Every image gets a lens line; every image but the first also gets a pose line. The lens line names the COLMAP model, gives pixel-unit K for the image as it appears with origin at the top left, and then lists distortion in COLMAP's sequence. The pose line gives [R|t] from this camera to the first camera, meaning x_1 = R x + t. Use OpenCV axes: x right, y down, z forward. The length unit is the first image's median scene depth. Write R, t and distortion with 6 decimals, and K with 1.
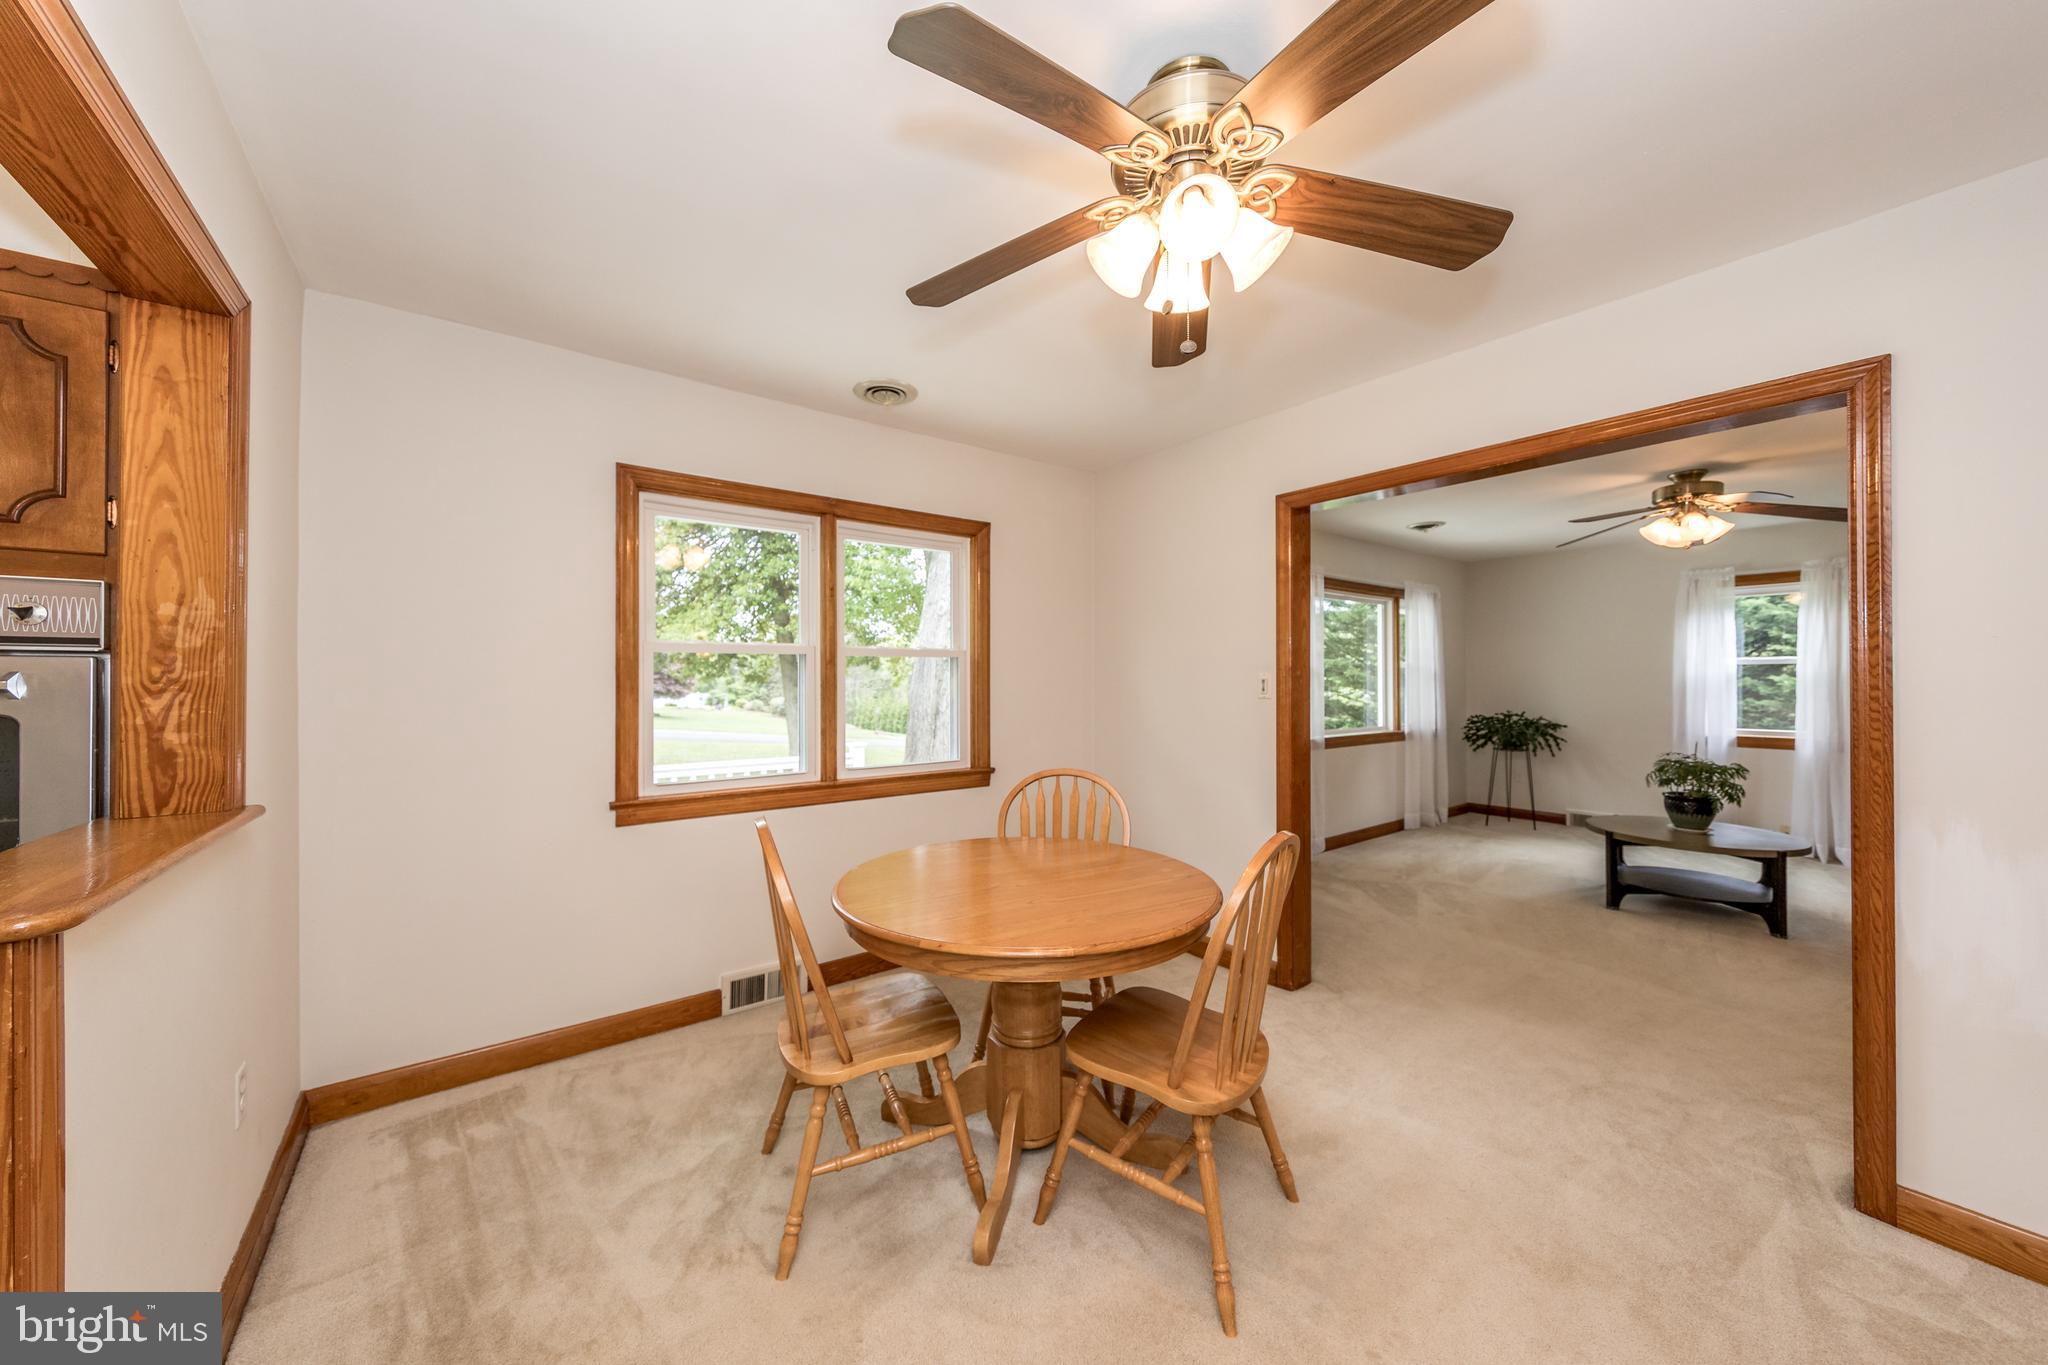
lens RADIAL K [[739.1, 0, 1010.8], [0, 739.1, 677.1], [0, 0, 1]] dist [0.008680, -0.001639]
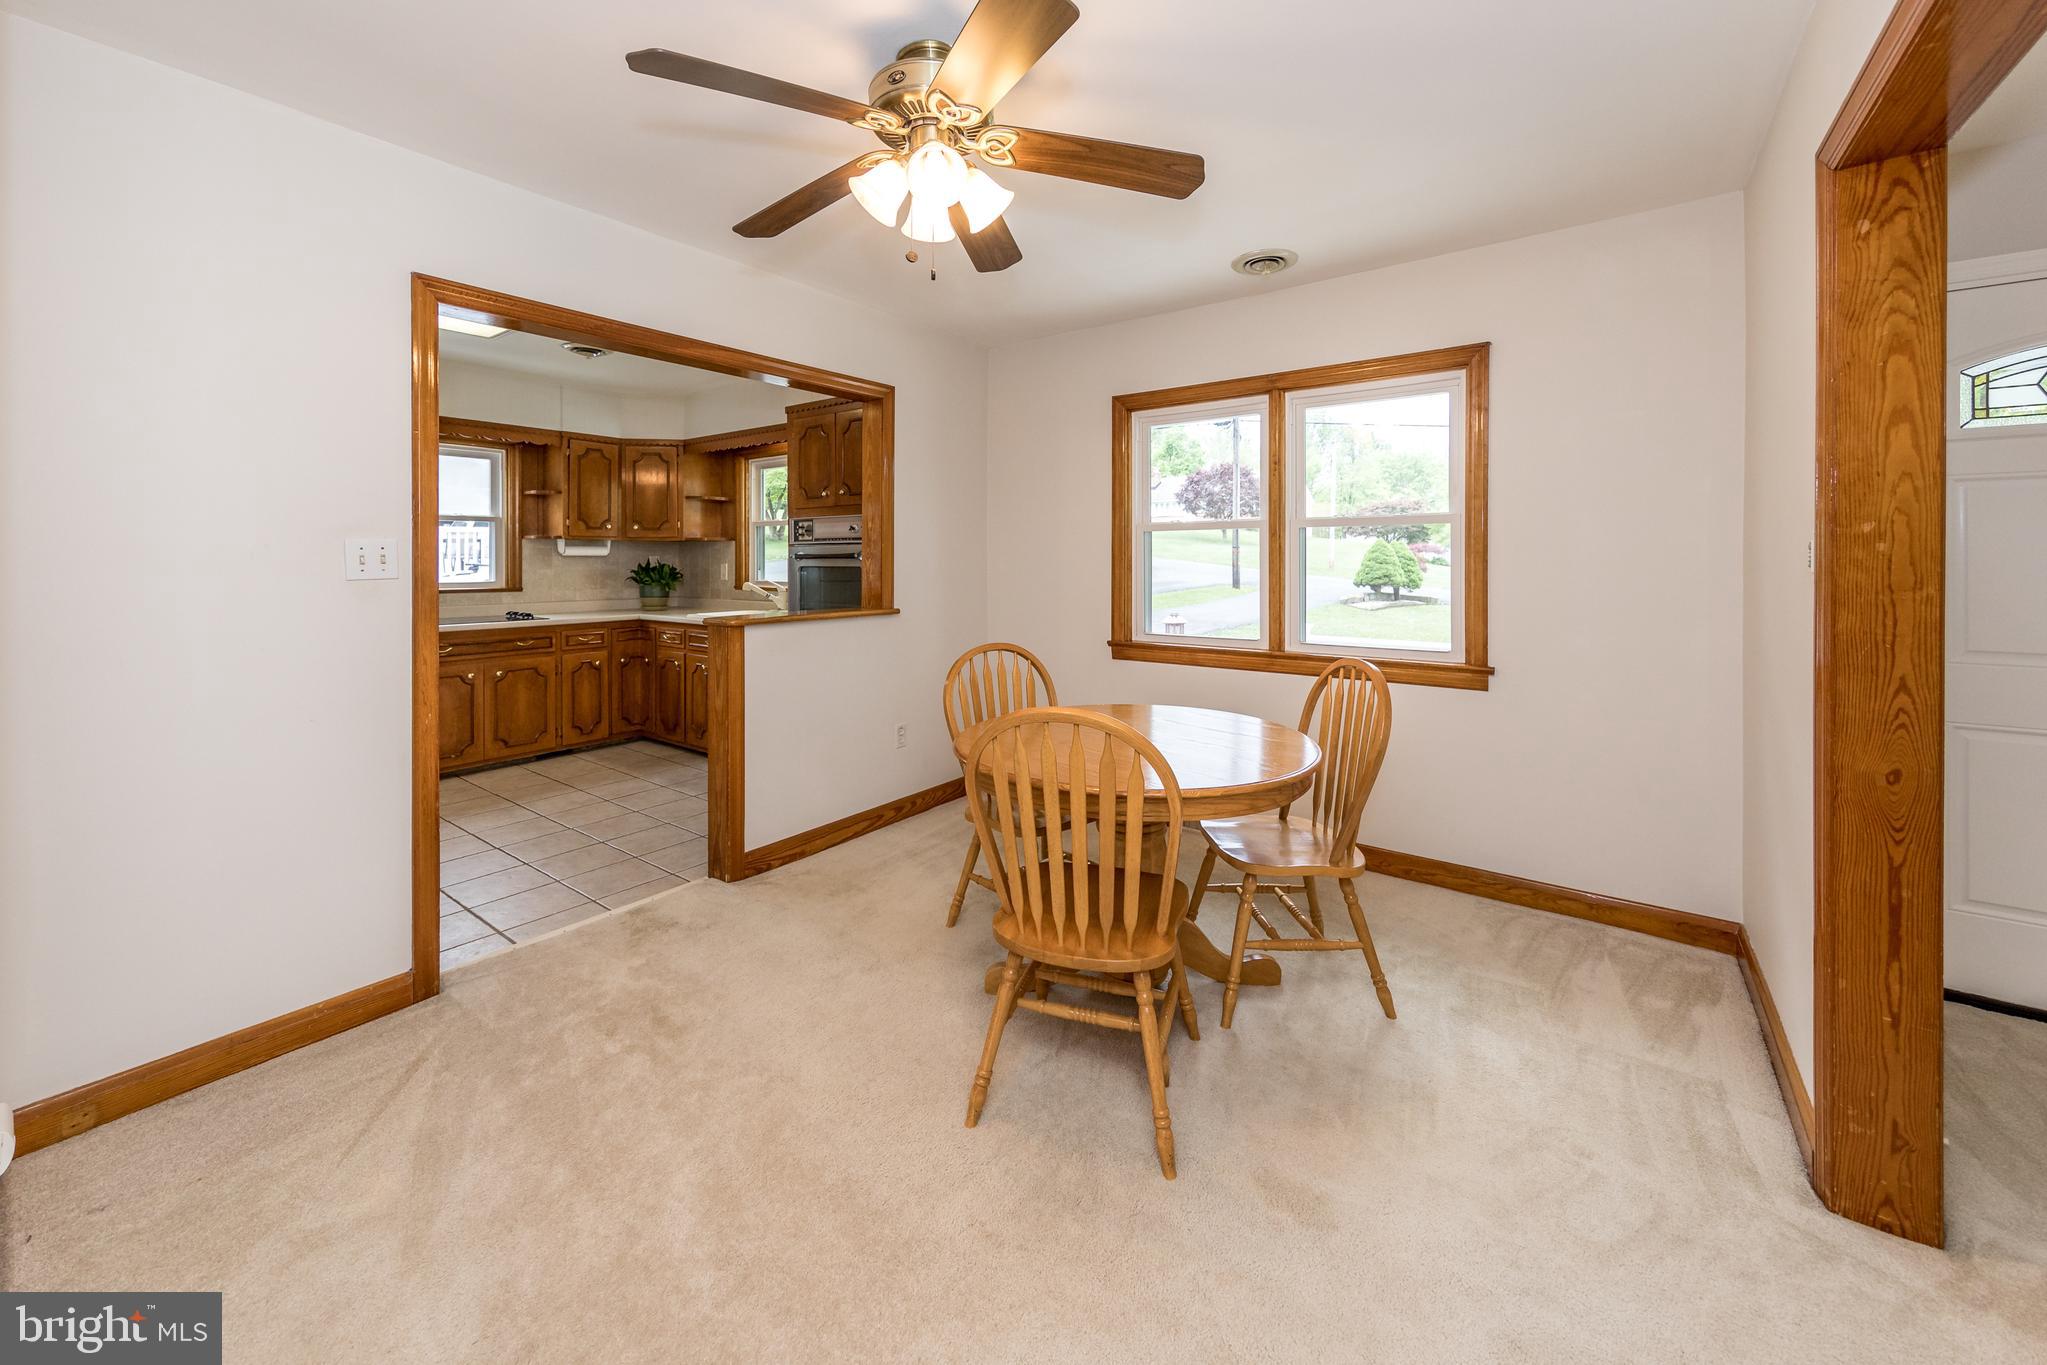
lens RADIAL K [[783.2, 0, 1034.7], [0, 783.2, 563.0], [0, 0, 1]] dist [0.011324, -0.000048]
pose [[0.278666, 0.007729, -0.960357, 0.495883], [0.004586, 0.999946, 0.009378, 0.004815], [0.960377, -0.007018, 0.278616, 0.264740]]
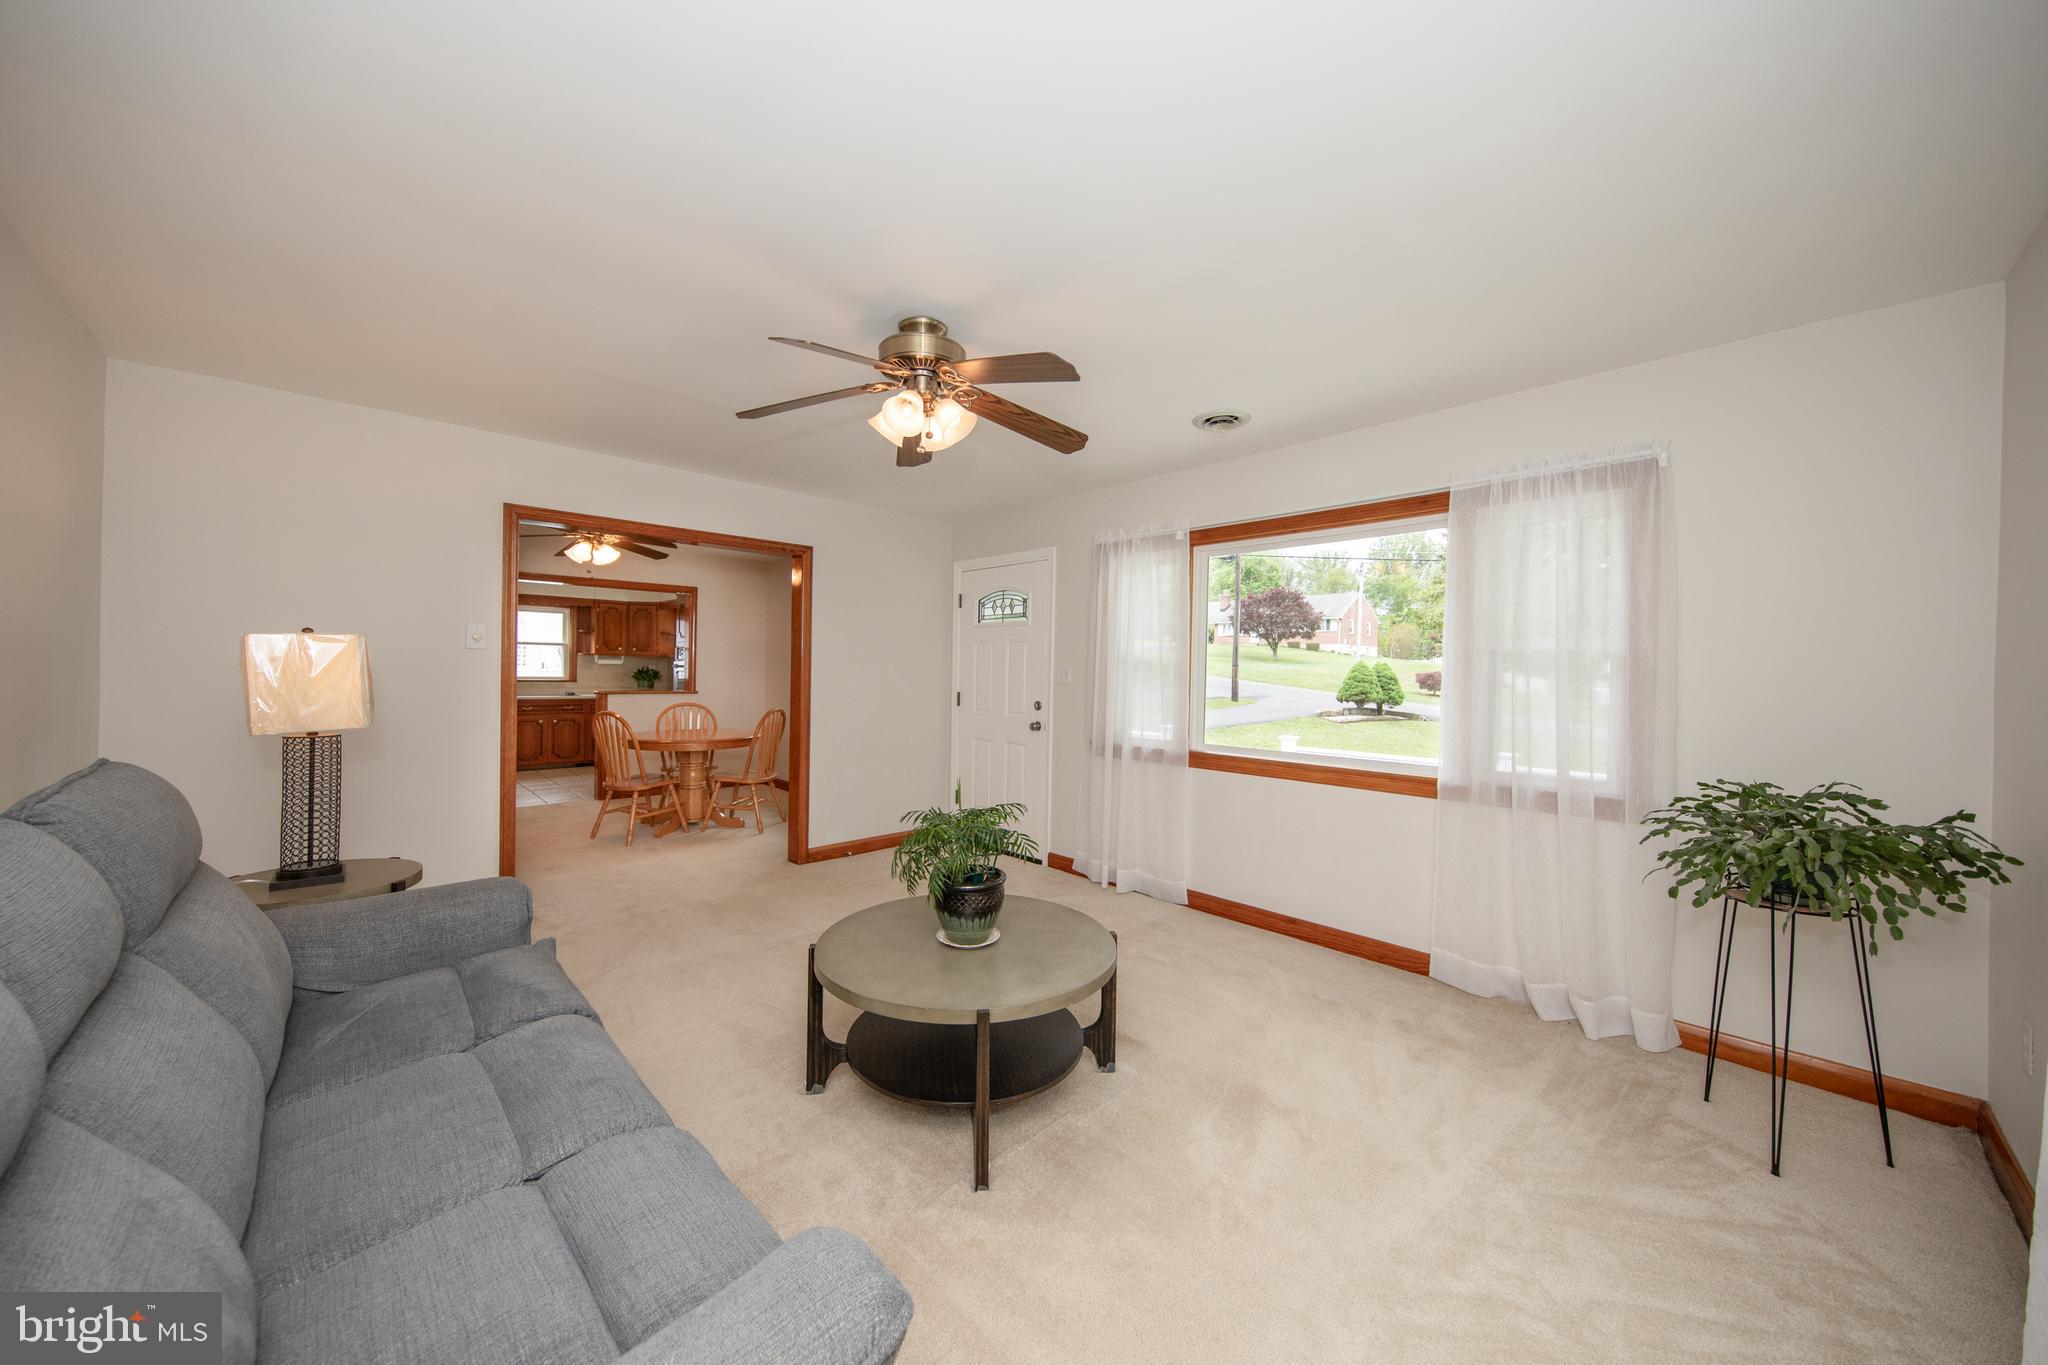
lens RADIAL K [[739.1, 0, 1030.4], [0, 739.1, 668.7], [0, 0, 1]] dist [0.008680, -0.001639]
pose [[0.098461, 0.000351, -0.995141, 1.395323], [-0.011700, 0.999931, -0.000805, 0.003032], [0.995072, 0.011723, 0.098458, 0.944445]]
